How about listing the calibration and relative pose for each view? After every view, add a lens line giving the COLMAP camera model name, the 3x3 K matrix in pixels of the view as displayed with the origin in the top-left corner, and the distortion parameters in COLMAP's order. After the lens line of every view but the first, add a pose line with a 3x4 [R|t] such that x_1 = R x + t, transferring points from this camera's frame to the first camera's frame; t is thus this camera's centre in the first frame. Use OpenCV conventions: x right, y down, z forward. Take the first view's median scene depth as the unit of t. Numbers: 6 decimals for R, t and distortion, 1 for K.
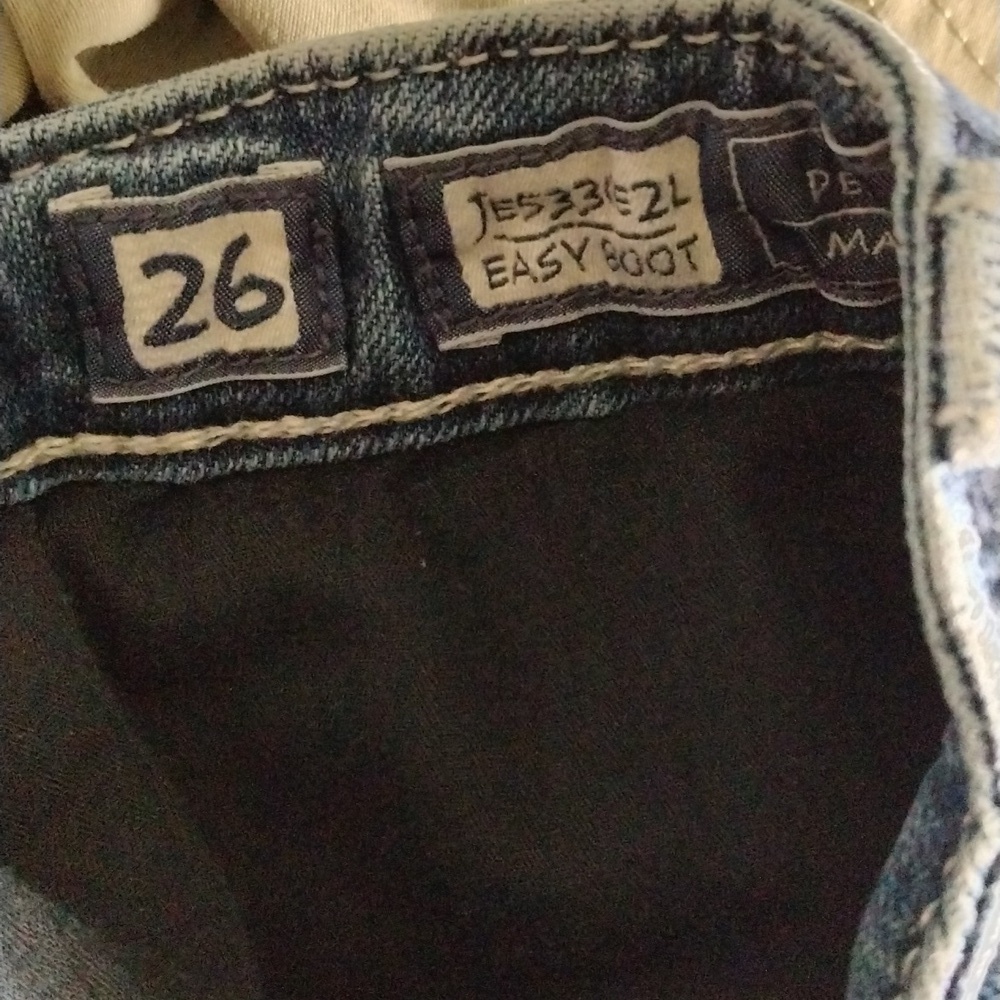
lens RADIAL K [[1535.1, 0, 500.0], [0, 1535.1, 500.0], [0, 0, 1]] dist [0.067118, -0.055901]
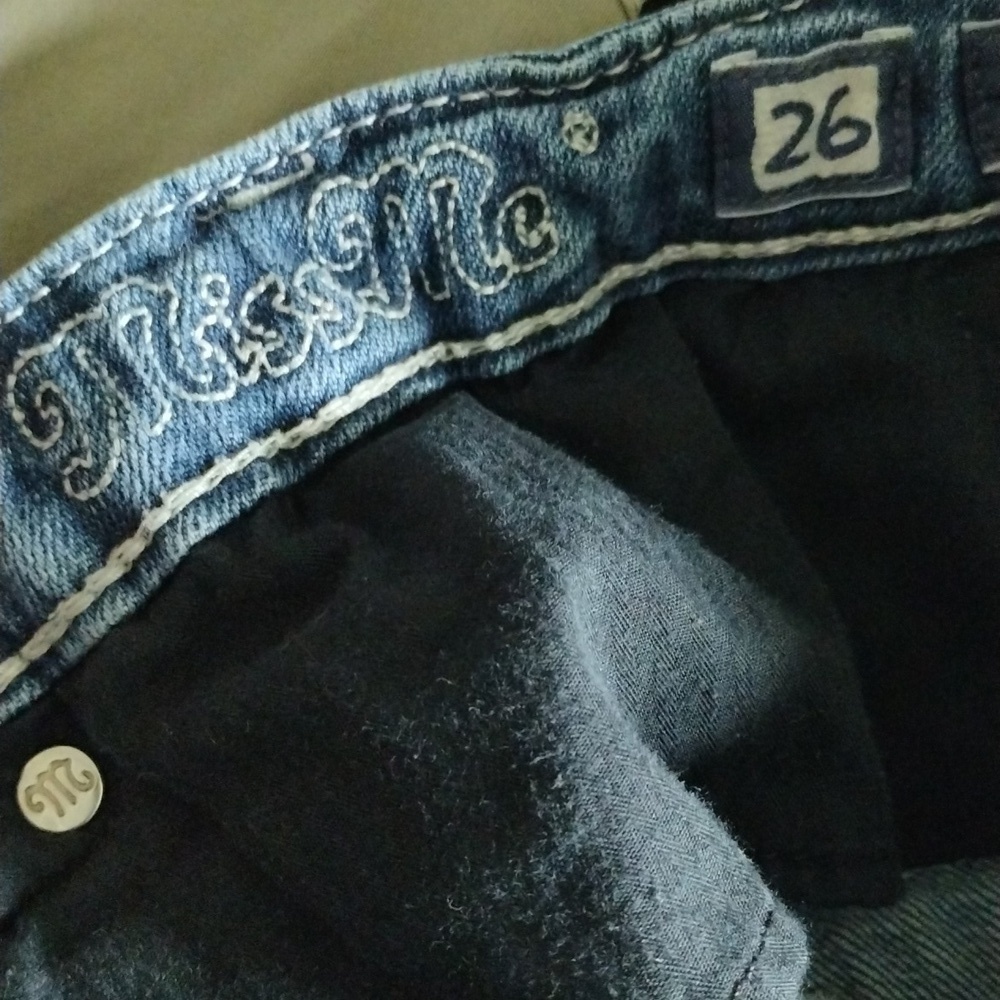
lens RADIAL K [[1535.1, 0, 500.0], [0, 1535.1, 500.0], [0, 0, 1]] dist [0.067118, -0.055901]
pose [[0.996383, 0.008798, -0.084523, -0.348457], [-0.001880, 0.996665, 0.081585, 0.075379], [0.084959, -0.081131, 0.993076, -0.375296]]
